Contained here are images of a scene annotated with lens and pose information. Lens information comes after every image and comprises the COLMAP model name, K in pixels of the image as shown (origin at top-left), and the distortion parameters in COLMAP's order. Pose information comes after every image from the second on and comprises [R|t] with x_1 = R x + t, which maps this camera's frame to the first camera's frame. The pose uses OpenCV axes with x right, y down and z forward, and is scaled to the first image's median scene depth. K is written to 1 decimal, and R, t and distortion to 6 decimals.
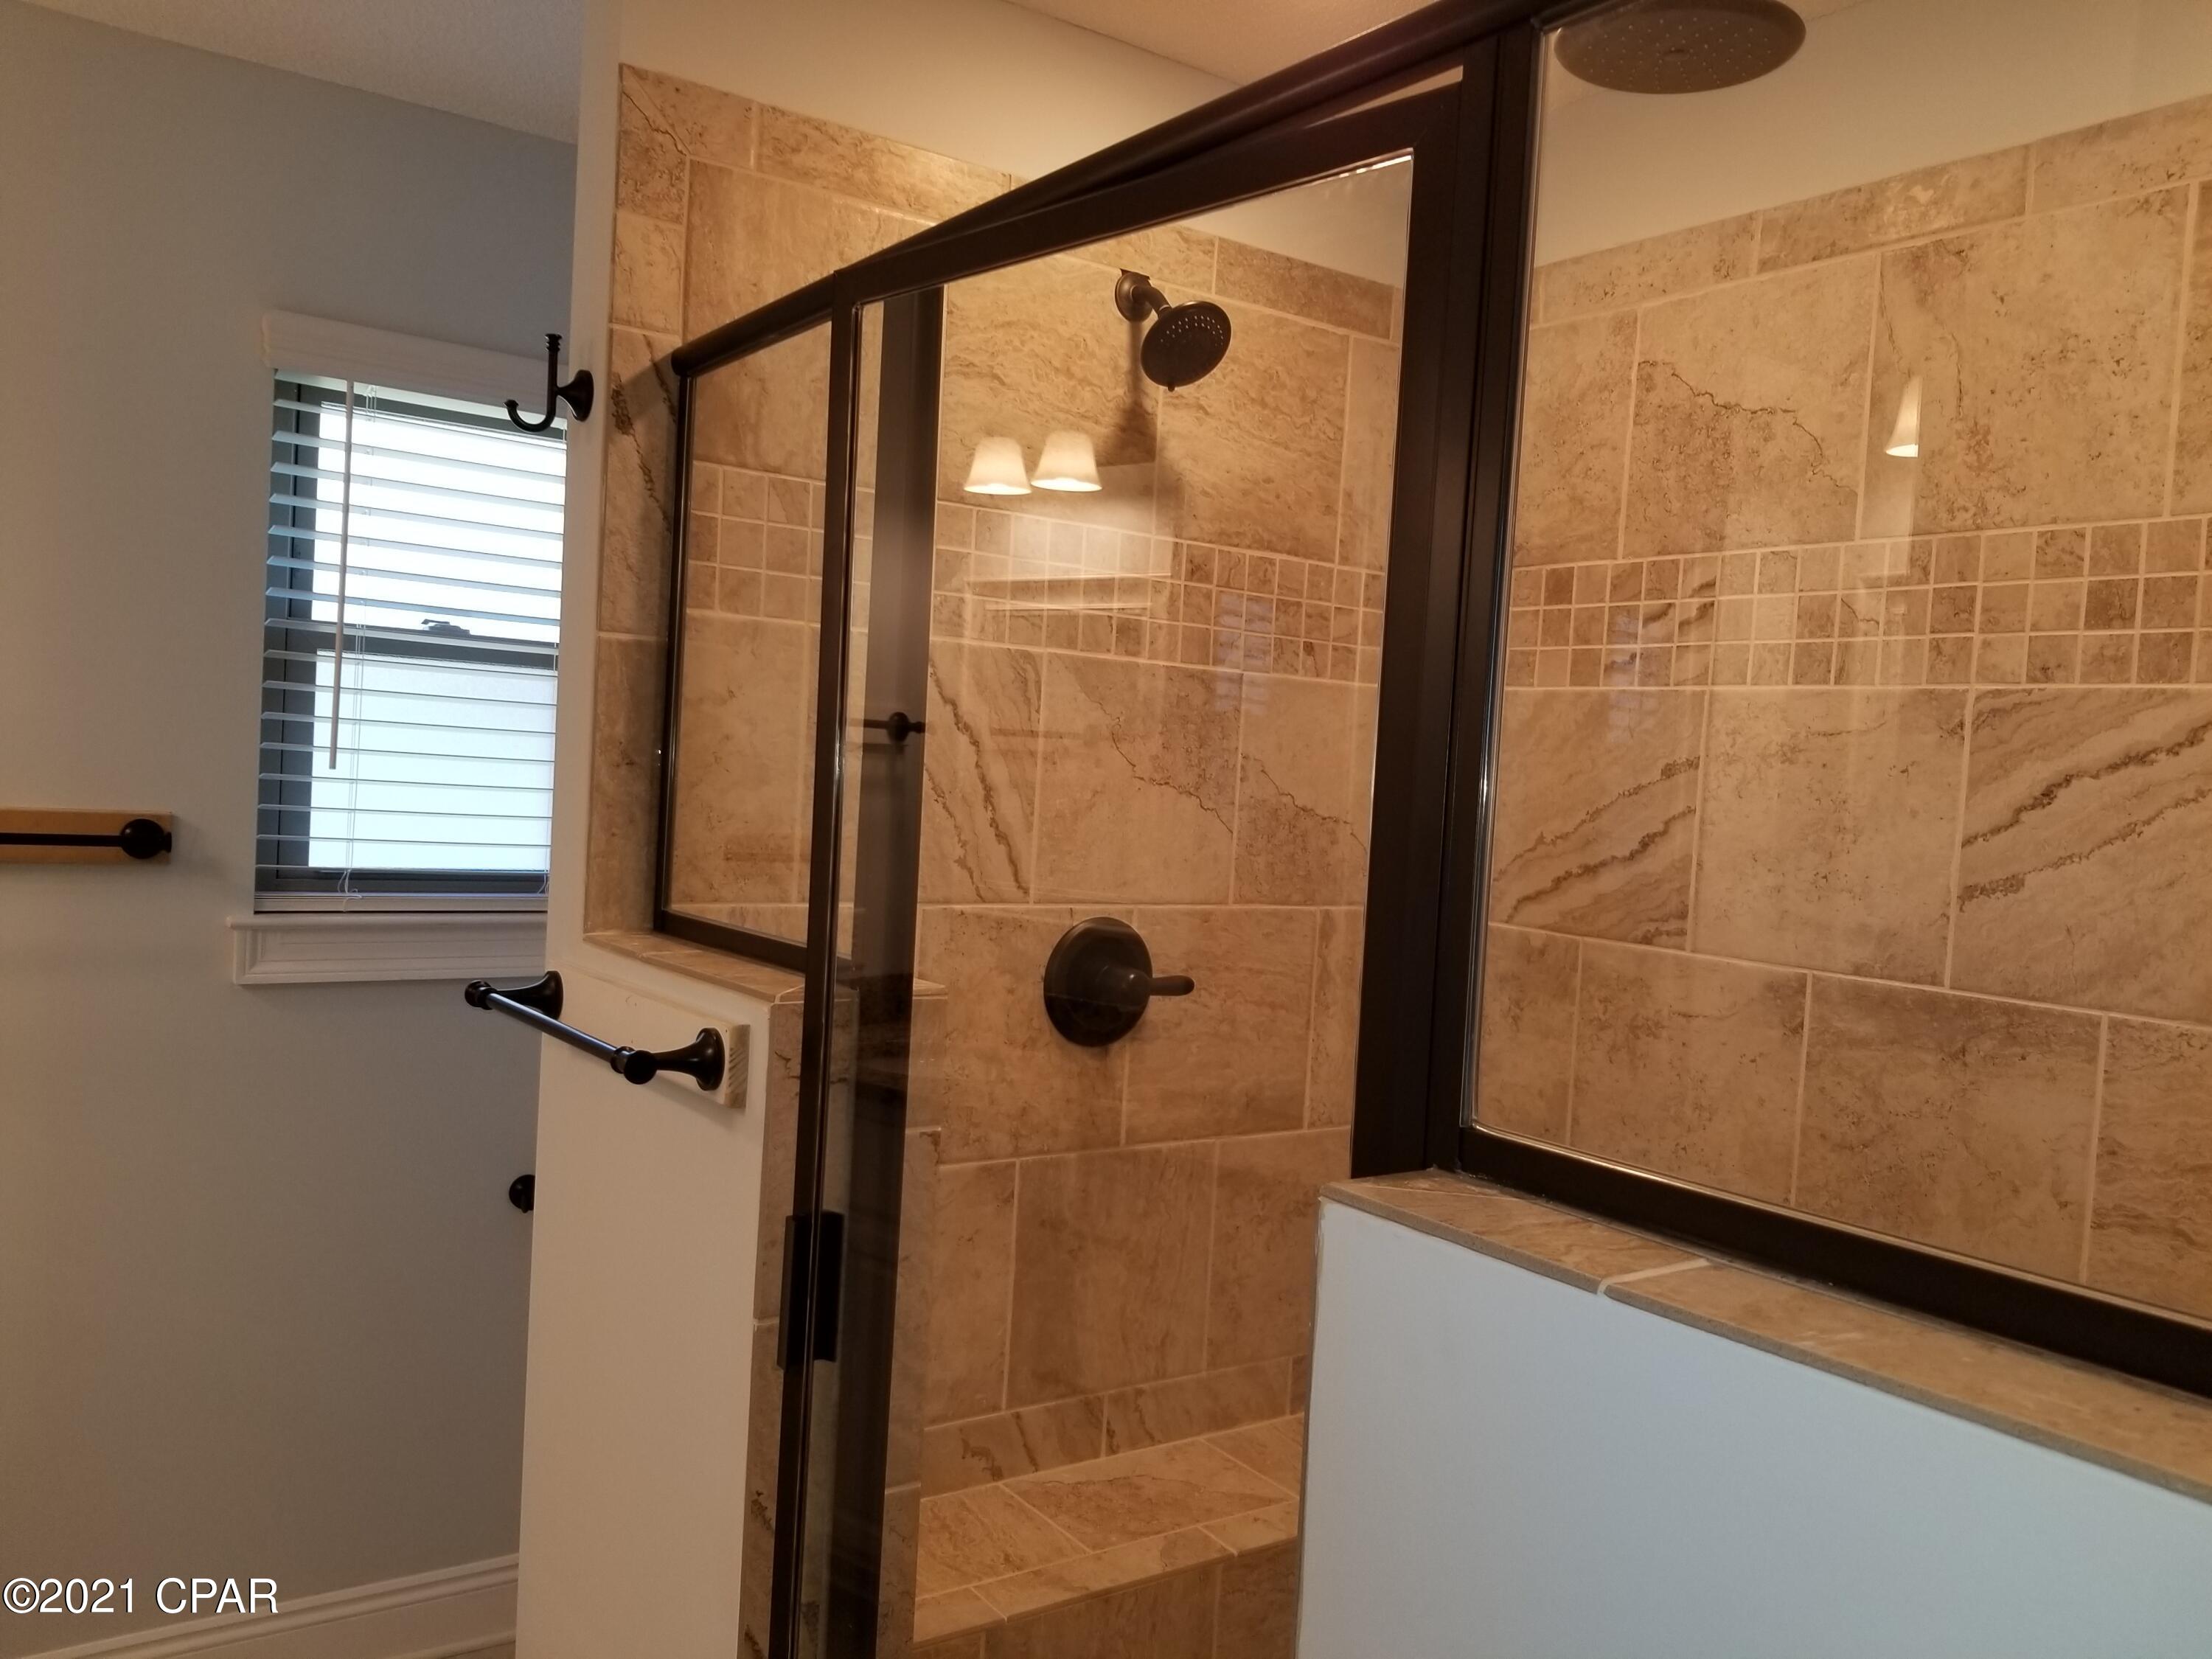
lens RADIAL K [[1640.9, 0, 1106.0], [0, 1640.9, 829.5], [0, 0, 1]] dist [0.005597, -0.082580]
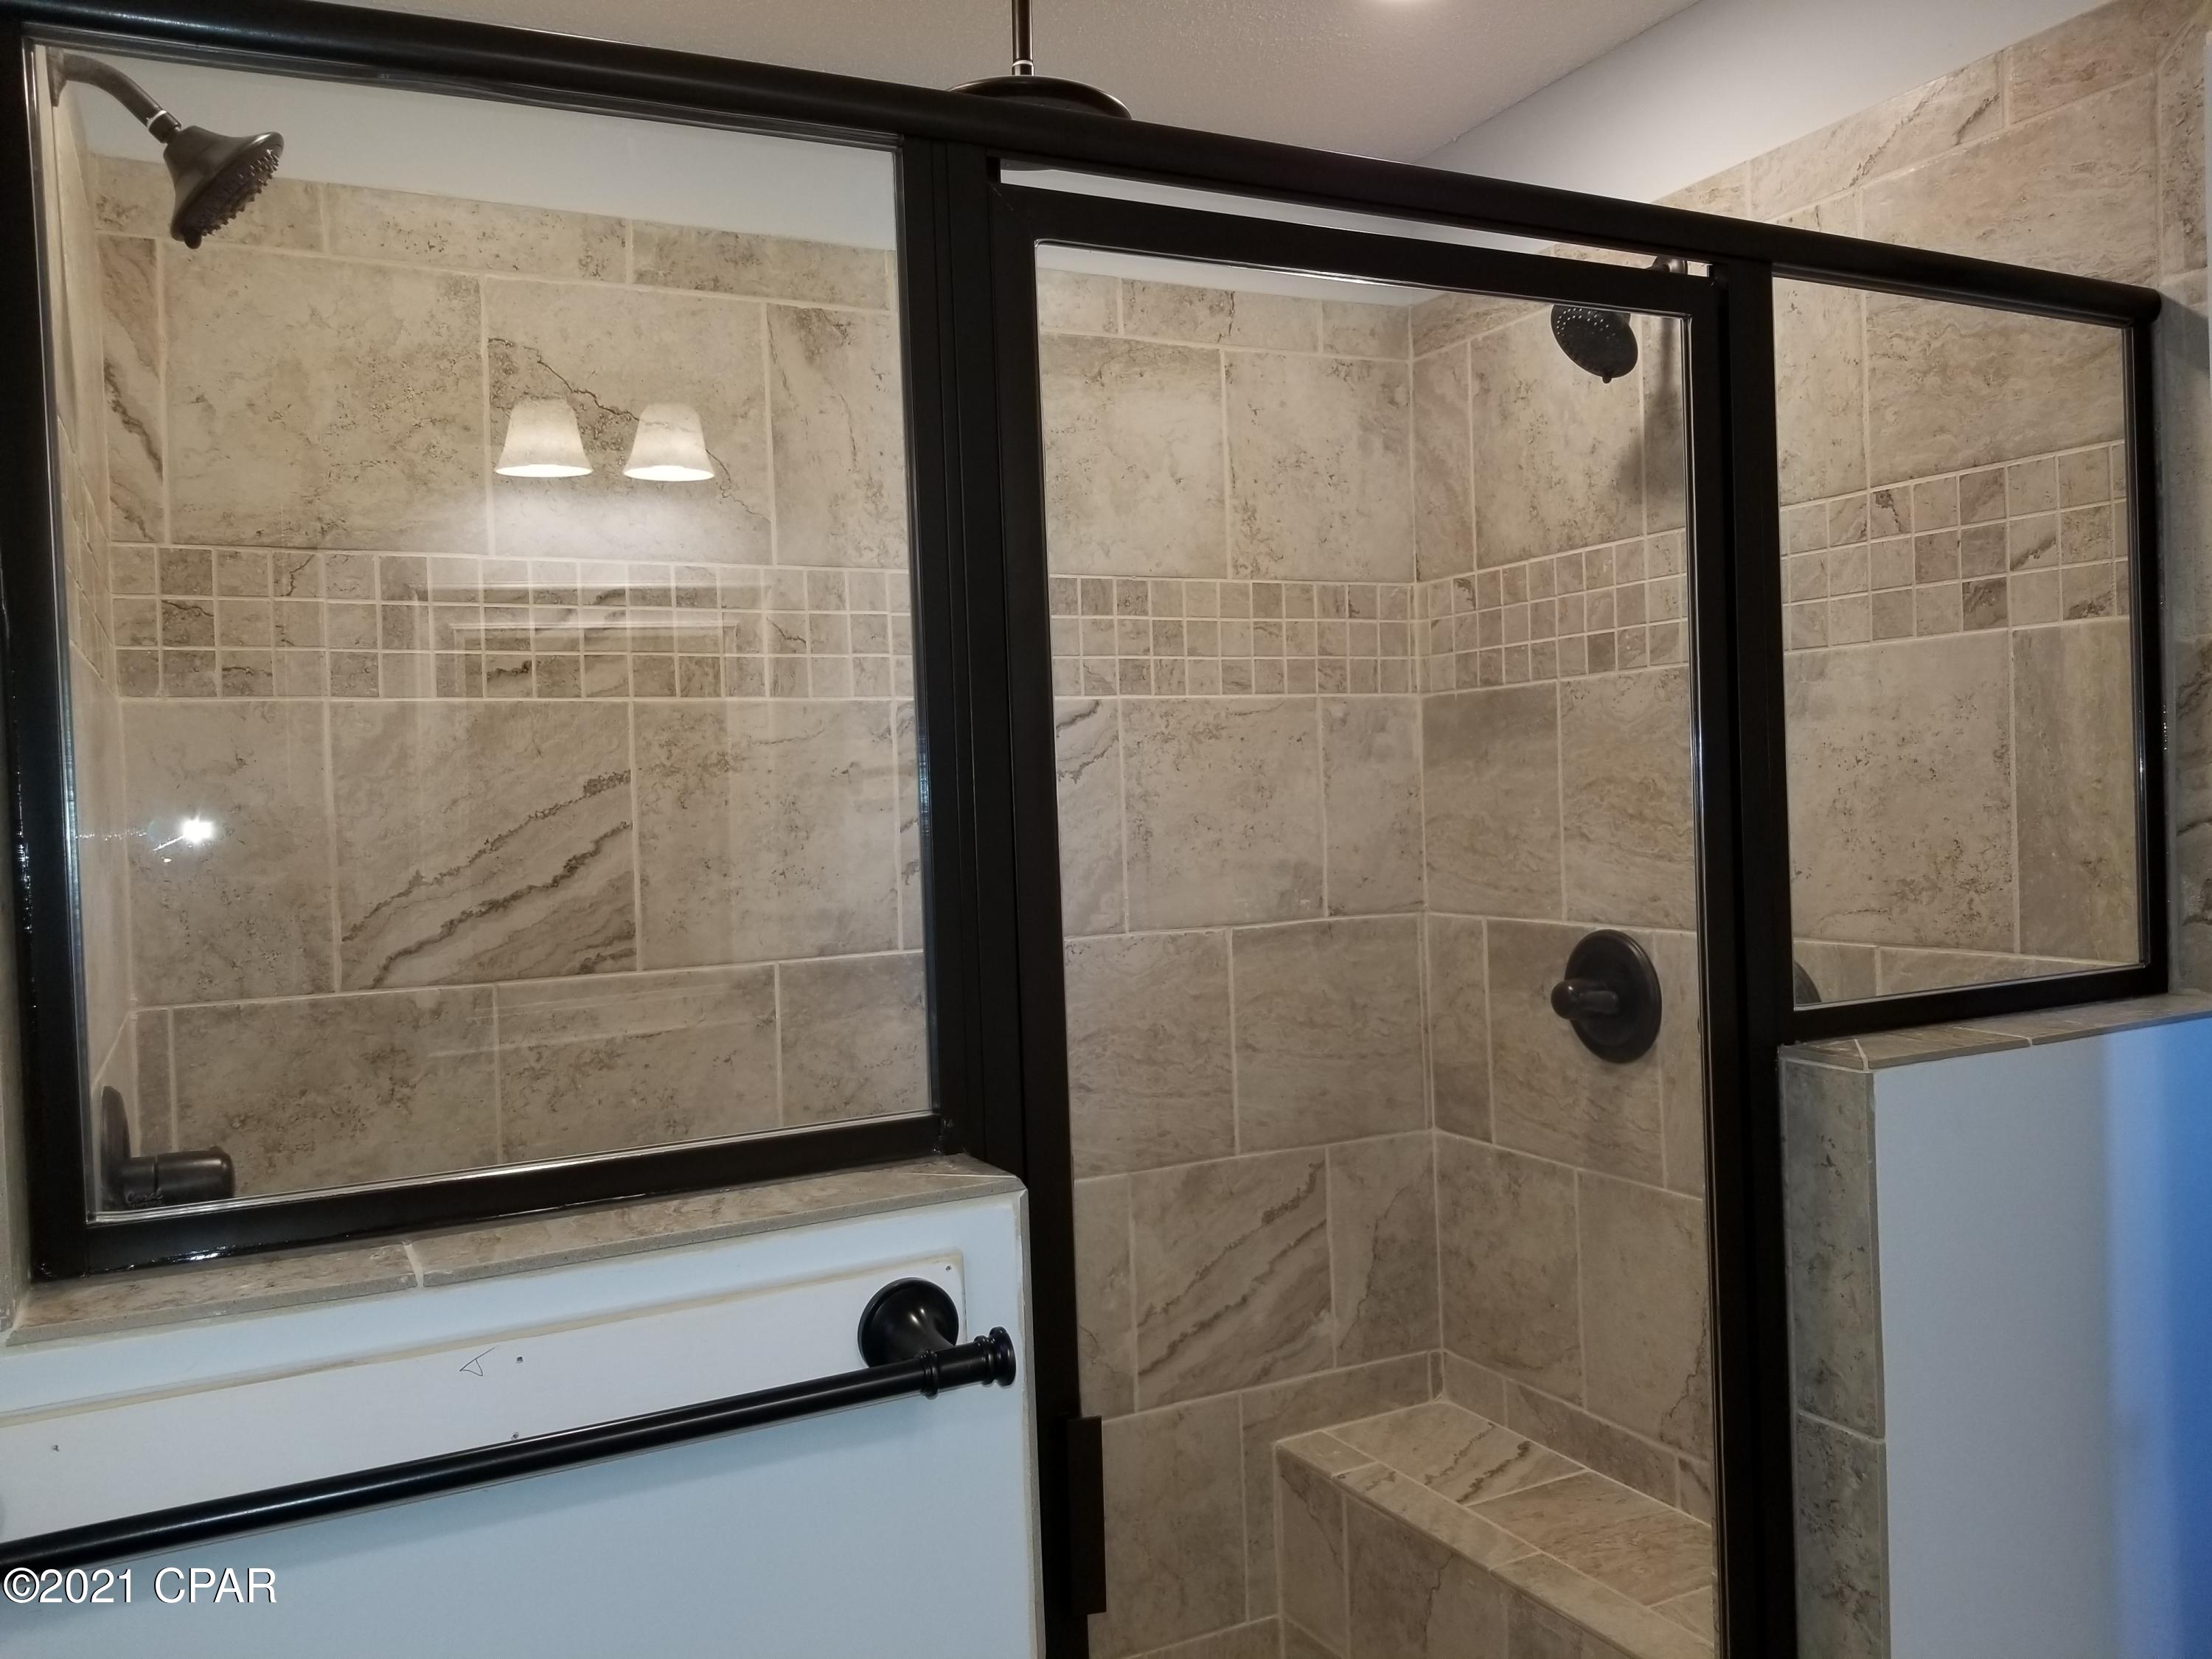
lens RADIAL K [[1693.6, 0, 1106.0], [0, 1693.6, 829.5], [0, 0, 1]] dist [0.046197, -0.234391]
pose [[0.133902, -0.079592, 0.987793, -0.599822], [0.080967, 0.994316, 0.069142, -0.056508], [-0.987681, 0.070721, 0.139585, 0.585918]]
